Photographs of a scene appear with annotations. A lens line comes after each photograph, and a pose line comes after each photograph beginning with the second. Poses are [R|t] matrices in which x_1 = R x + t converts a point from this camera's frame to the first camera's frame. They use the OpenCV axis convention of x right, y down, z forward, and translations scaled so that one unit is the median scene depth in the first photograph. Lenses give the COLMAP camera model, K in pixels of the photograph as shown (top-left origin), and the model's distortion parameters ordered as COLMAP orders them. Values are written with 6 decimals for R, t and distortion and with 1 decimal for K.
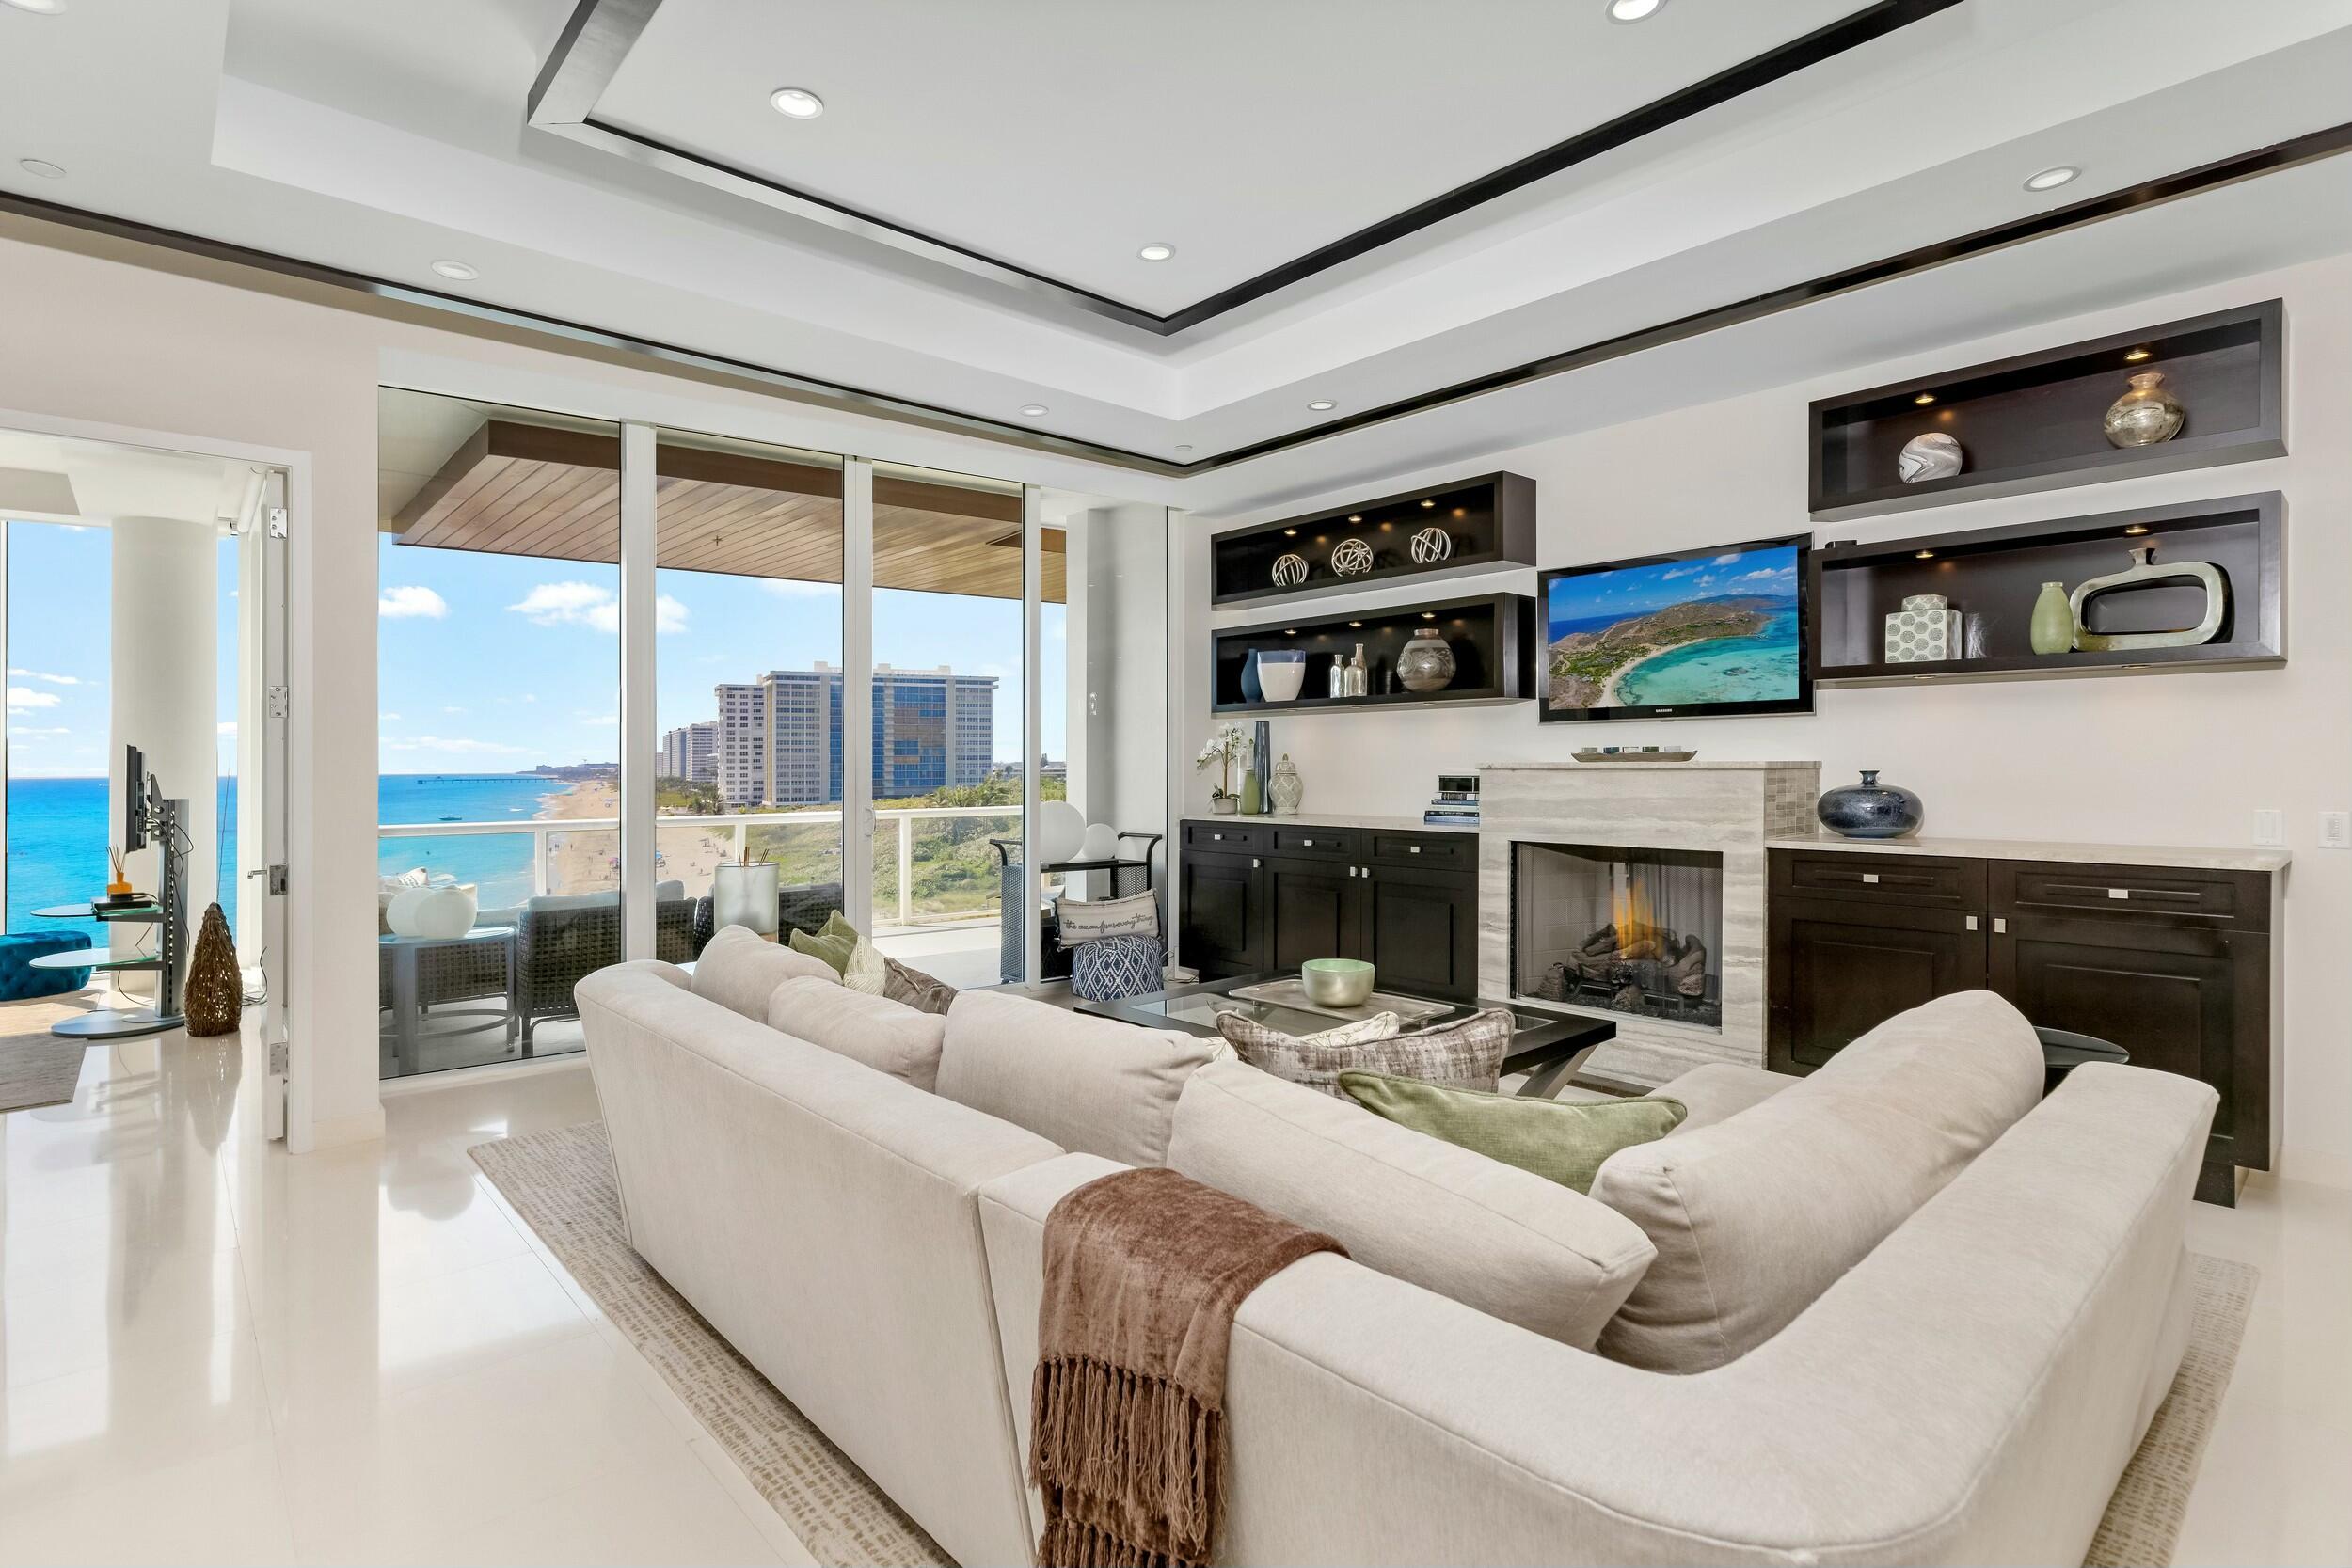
lens RADIAL K [[1076.8, 0, 1120.1], [0, 1076.8, 756.1], [0, 0, 1]] dist [0.005217, -0.000480]
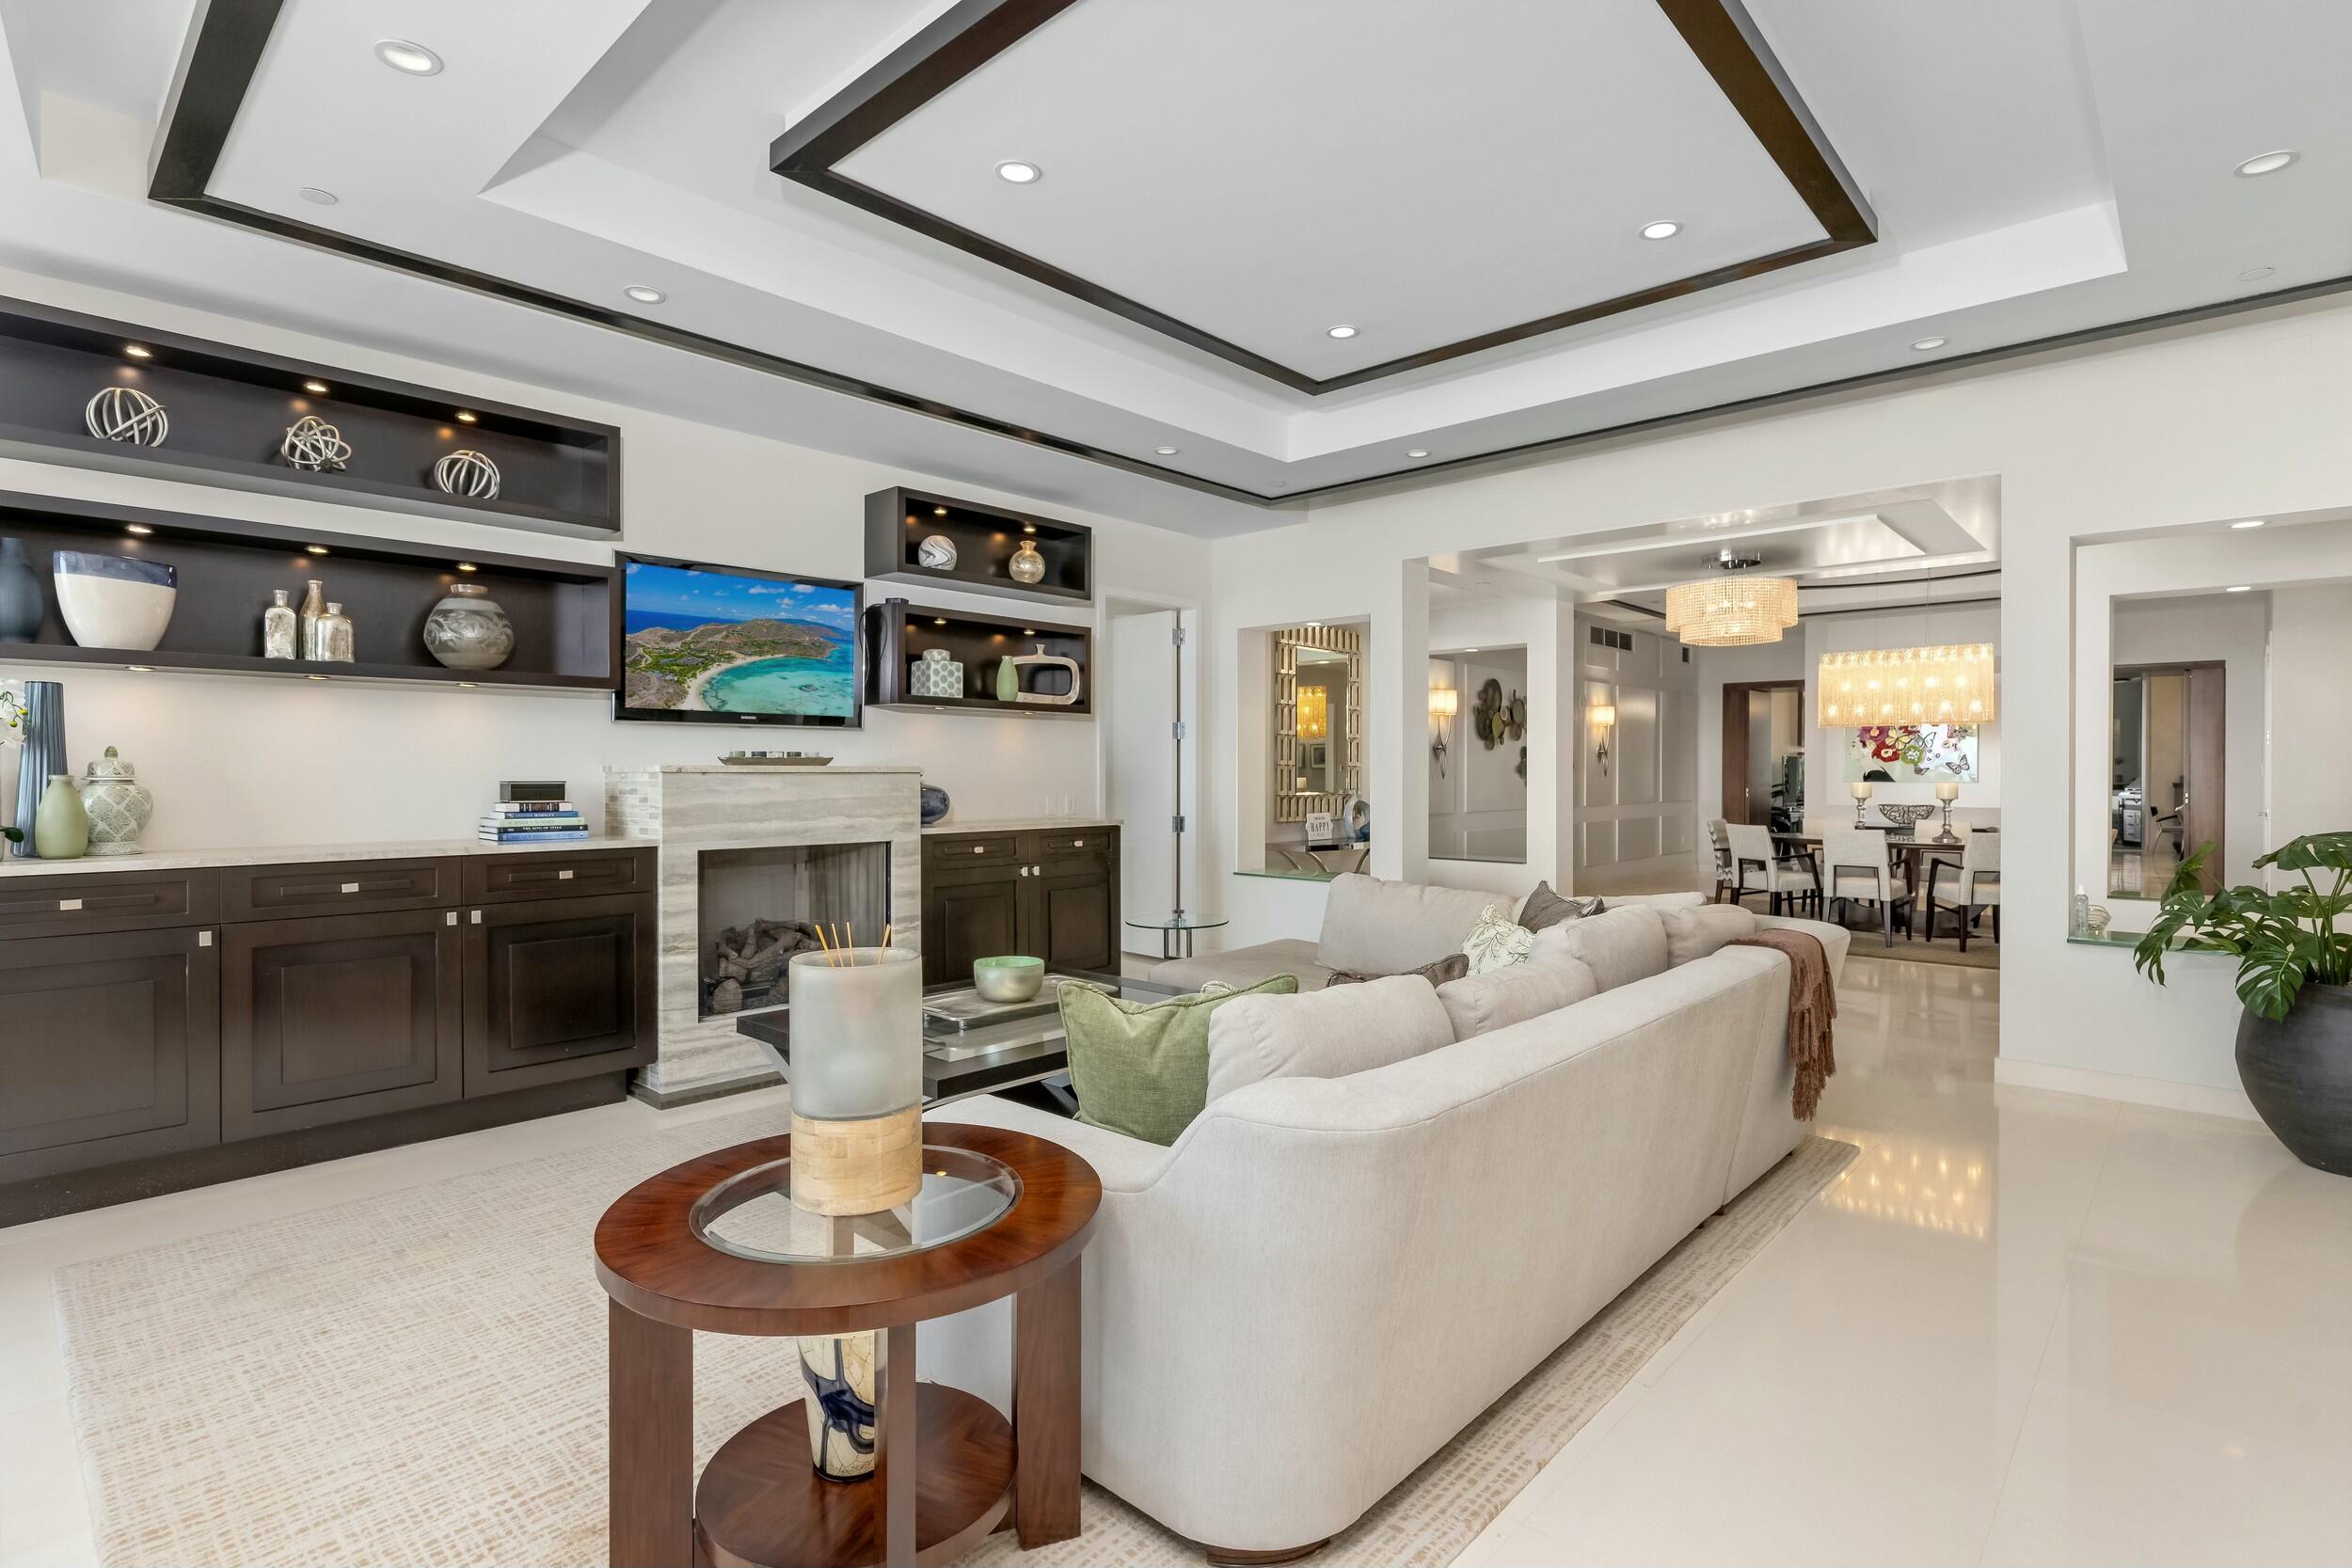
lens RADIAL K [[1142.7, 0, 1181.1], [0, 1142.7, 785.5], [0, 0, 1]] dist [-0.003302, 0.001254]
pose [[-0.090085, -0.012140, 0.995860, -0.643340], [-0.012938, 0.999856, 0.011019, 0.006579], [-0.995850, -0.011892, -0.090229, 0.676786]]
